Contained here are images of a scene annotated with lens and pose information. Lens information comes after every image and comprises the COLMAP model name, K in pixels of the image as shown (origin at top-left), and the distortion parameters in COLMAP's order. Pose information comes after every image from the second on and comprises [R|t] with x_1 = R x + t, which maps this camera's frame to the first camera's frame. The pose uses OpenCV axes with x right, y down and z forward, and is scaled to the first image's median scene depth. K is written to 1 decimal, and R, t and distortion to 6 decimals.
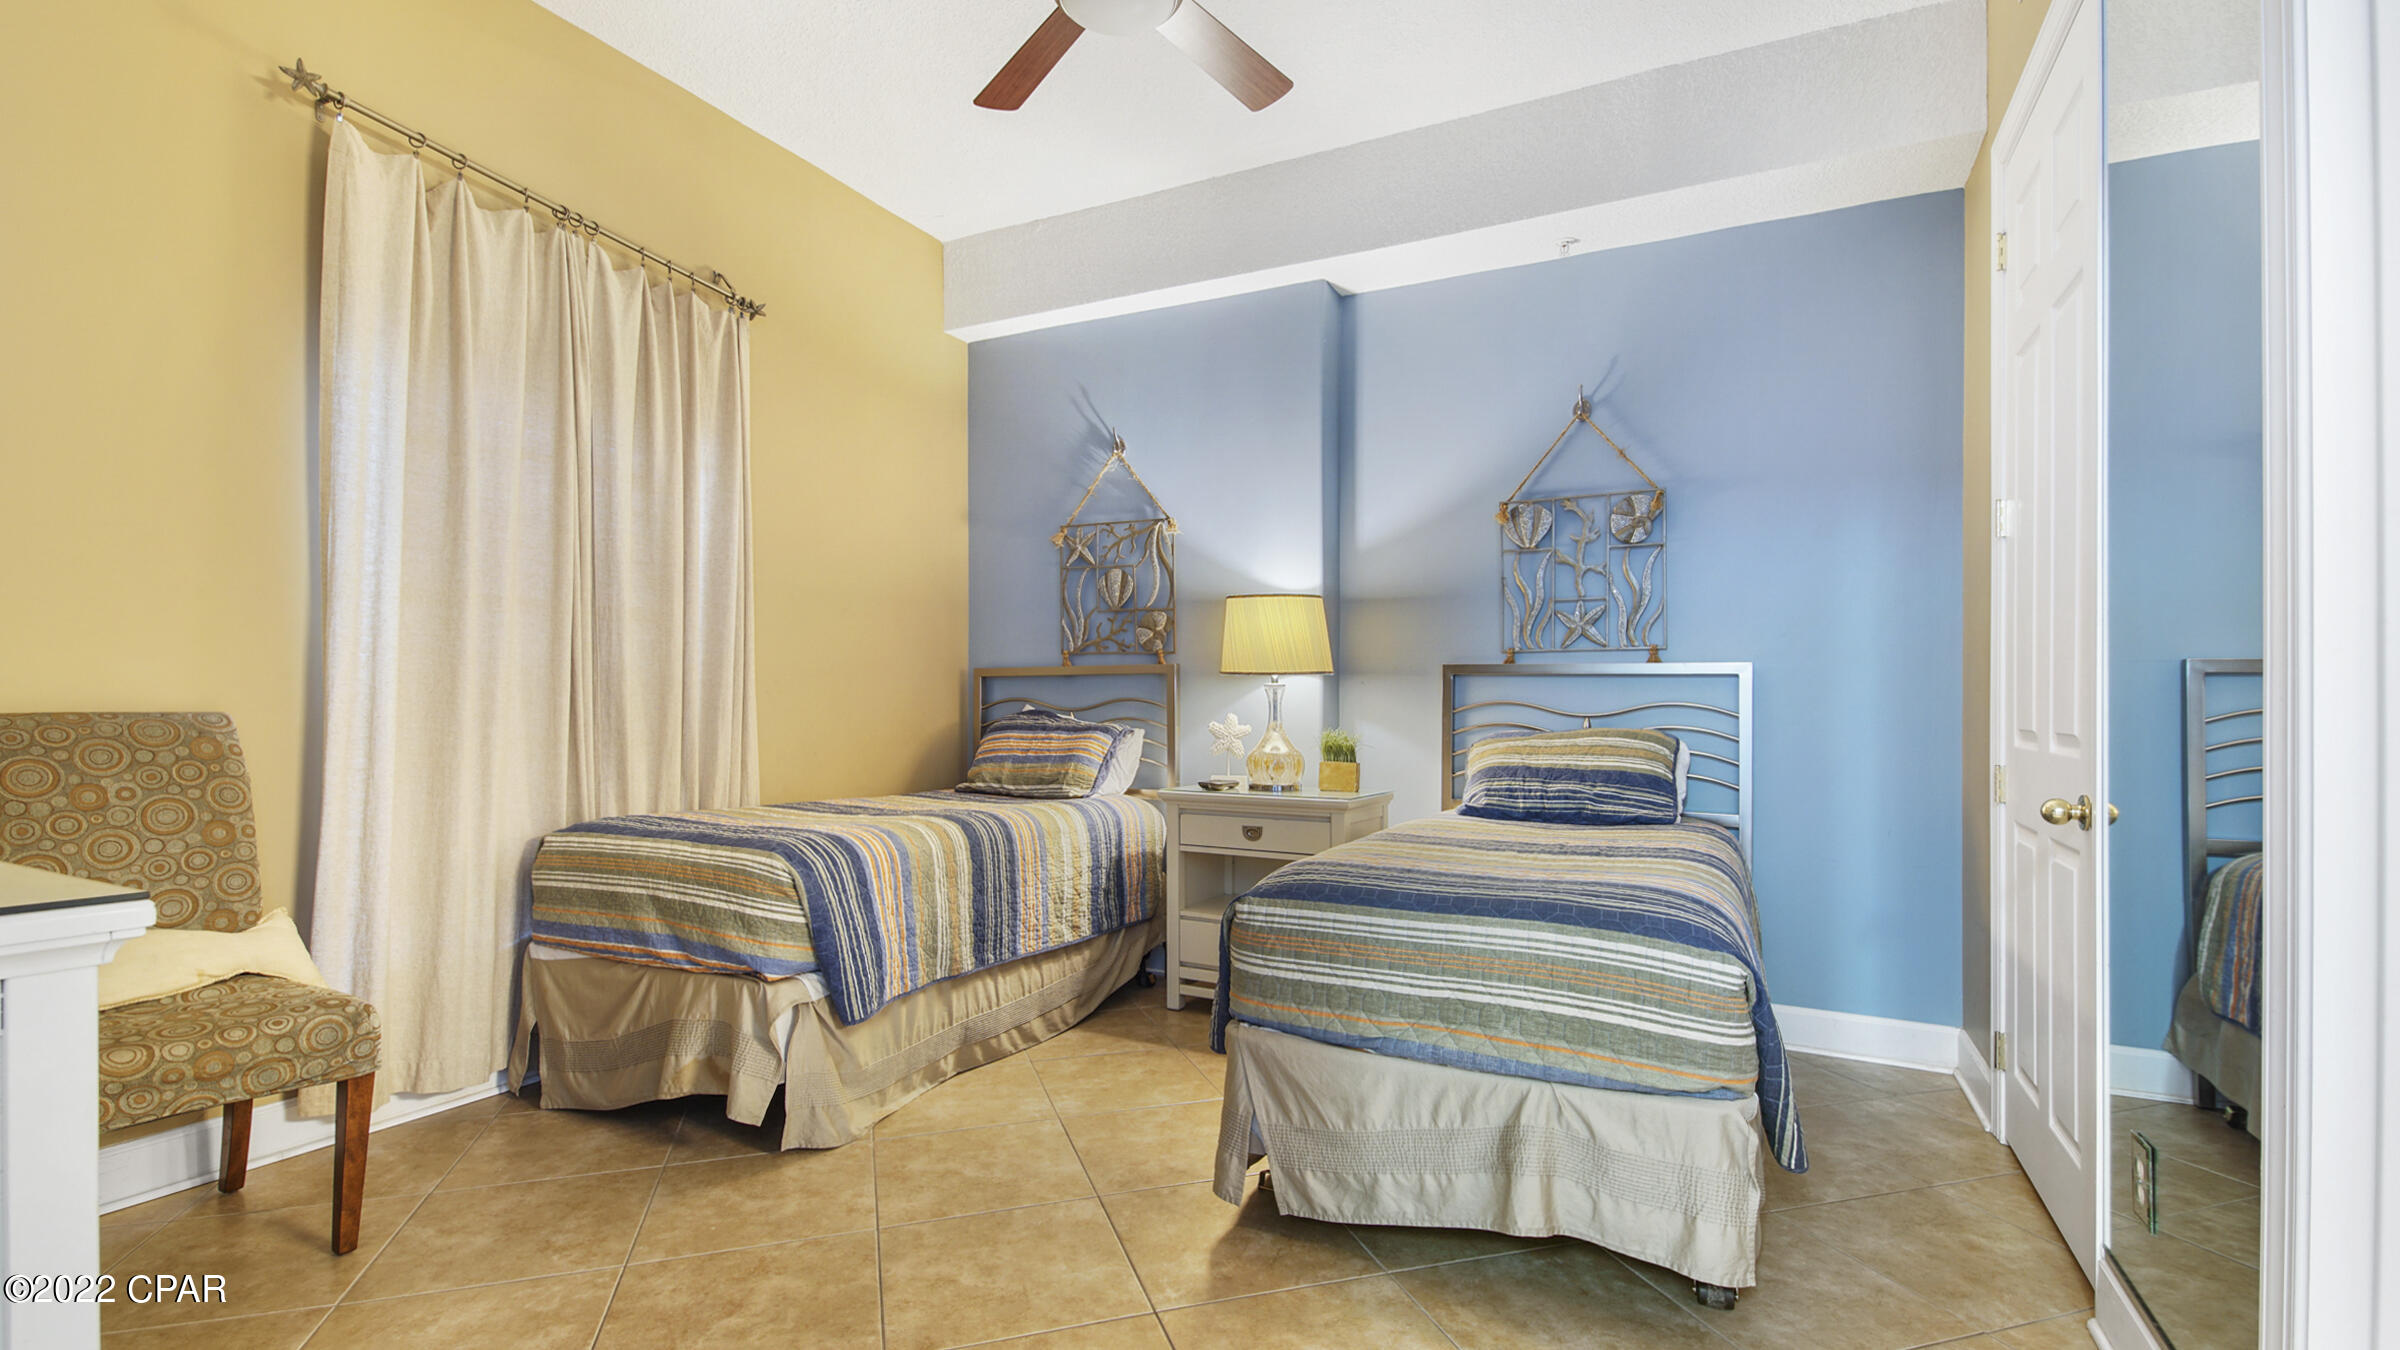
lens RADIAL K [[1058.0, 0, 1192.2], [0, 1058.0, 688.7], [0, 0, 1]] dist [0.044743, -0.028990]
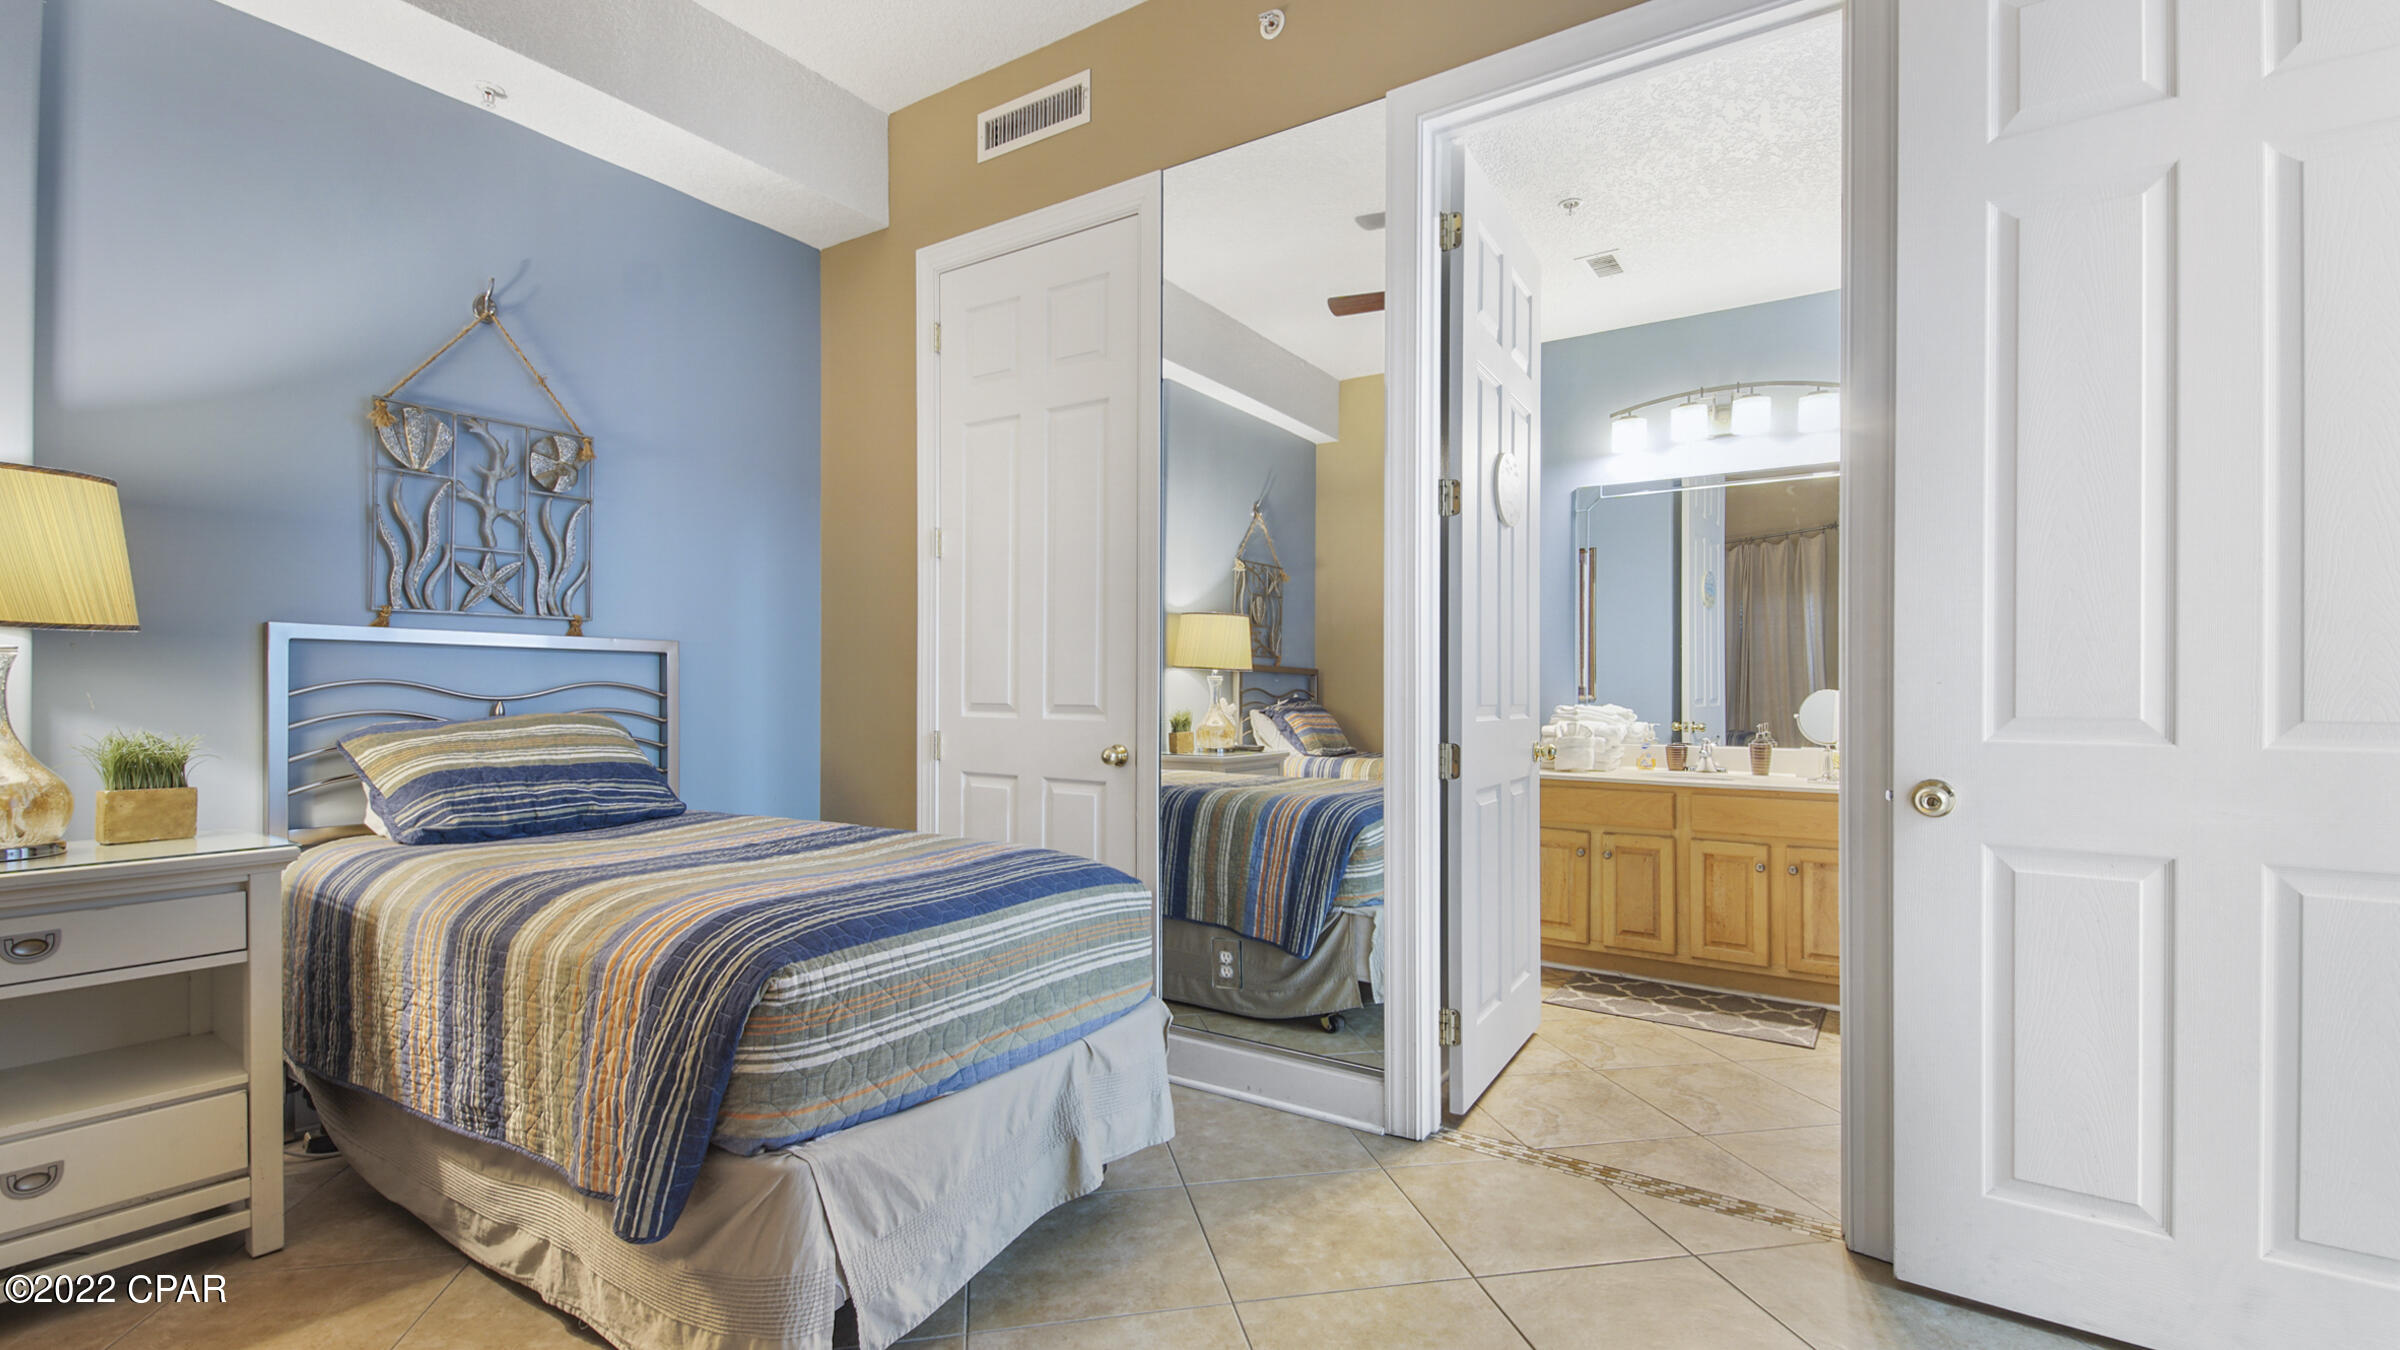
lens RADIAL K [[1058.0, 0, 1192.2], [0, 1058.0, 688.7], [0, 0, 1]] dist [0.044743, -0.028990]
pose [[0.116040, -0.006347, 0.993224, -0.391237], [-0.014727, 0.999859, 0.008110, 0.003829], [-0.993135, -0.015569, 0.115930, 0.424050]]
